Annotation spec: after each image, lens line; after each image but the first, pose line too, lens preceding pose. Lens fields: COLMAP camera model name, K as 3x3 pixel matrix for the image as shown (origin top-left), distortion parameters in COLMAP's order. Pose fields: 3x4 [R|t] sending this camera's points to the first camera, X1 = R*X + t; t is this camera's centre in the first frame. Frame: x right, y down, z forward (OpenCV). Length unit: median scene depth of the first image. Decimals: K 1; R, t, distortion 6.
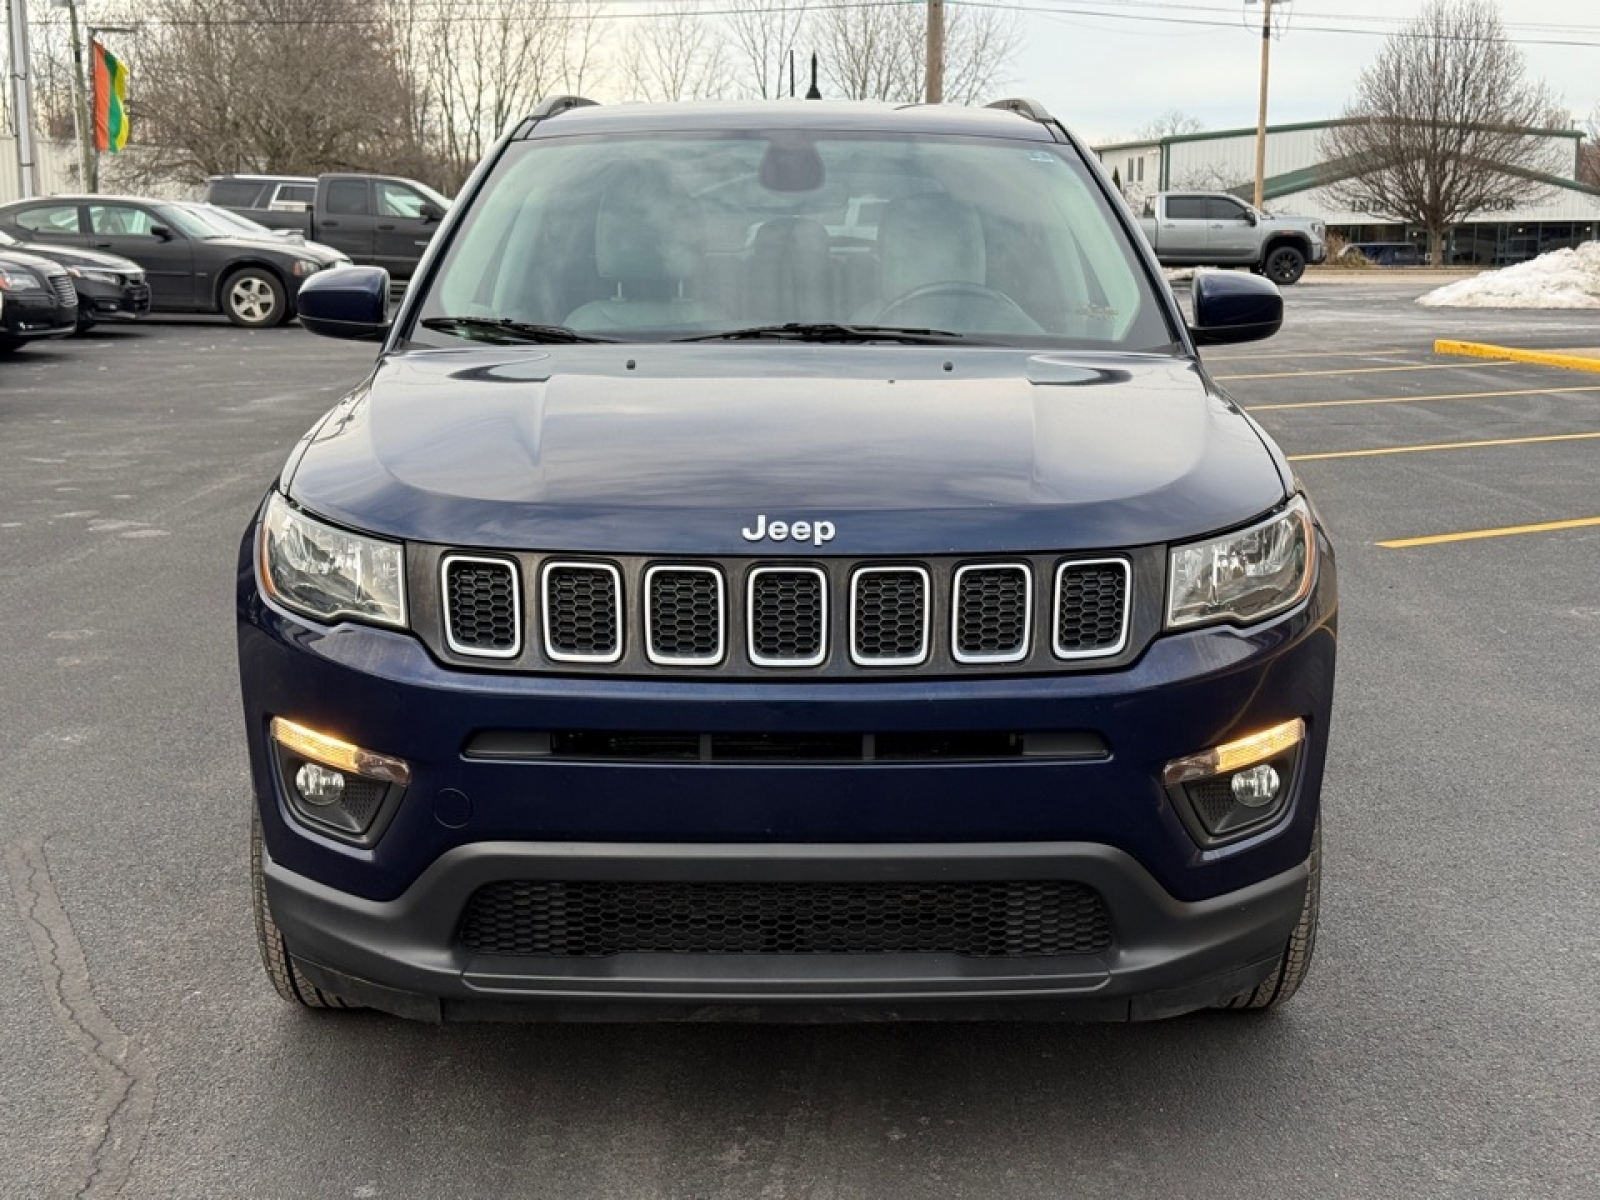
lens RADIAL K [[2245.7, 0, 806.8], [0, 2245.7, 600.4], [0, 0, 1]] dist [0.213211, -0.478234]
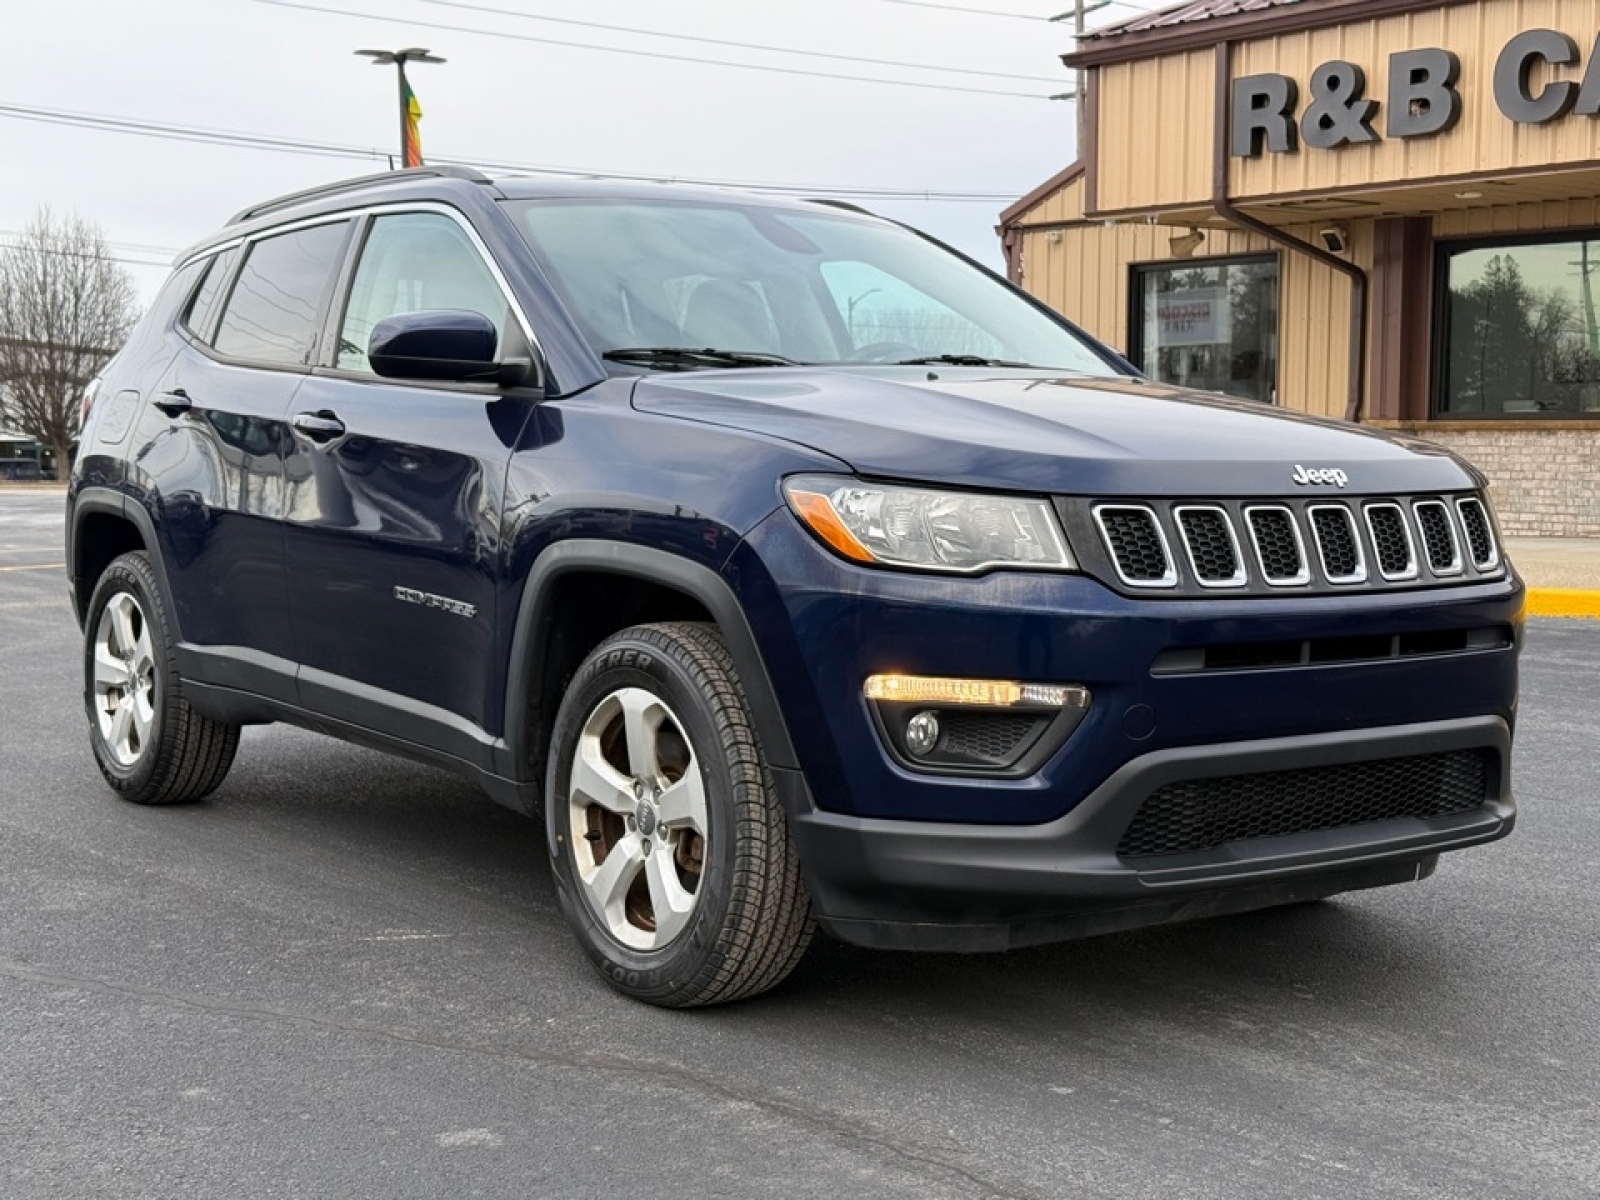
lens RADIAL K [[2245.7, 0, 806.8], [0, 2245.7, 600.4], [0, 0, 1]] dist [0.213211, -0.478234]
pose [[0.808909, -0.042462, 0.586399, -0.929215], [0.100468, 0.992702, -0.066707, 0.087747], [-0.579287, 0.112874, 0.807271, 0.169141]]
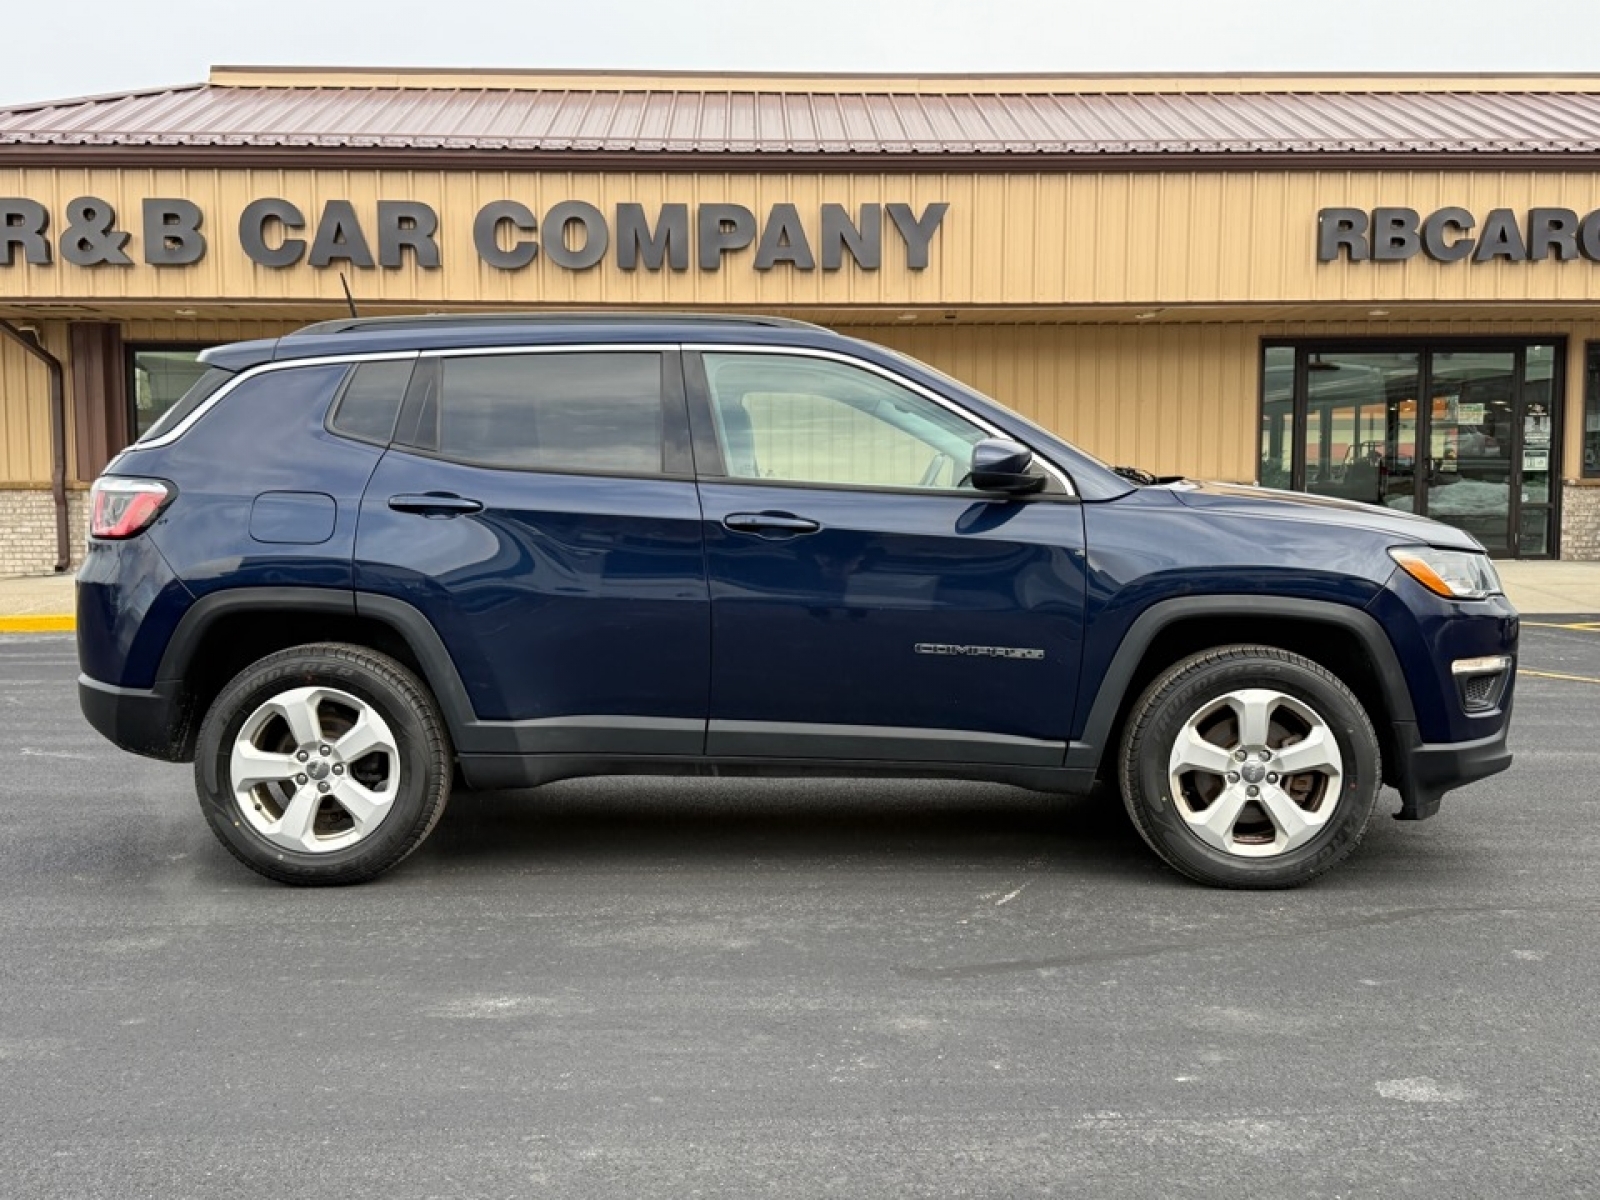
lens RADIAL K [[1673.3, 0, 809.0], [0, 1673.3, 605.3], [0, 0, 1]] dist [0.172192, -0.384201]
pose [[0.017399, -0.077294, 0.996857, -1.721319], [0.178629, 0.981207, 0.072962, -0.200809], [-0.983763, 0.176798, 0.030879, 1.549702]]
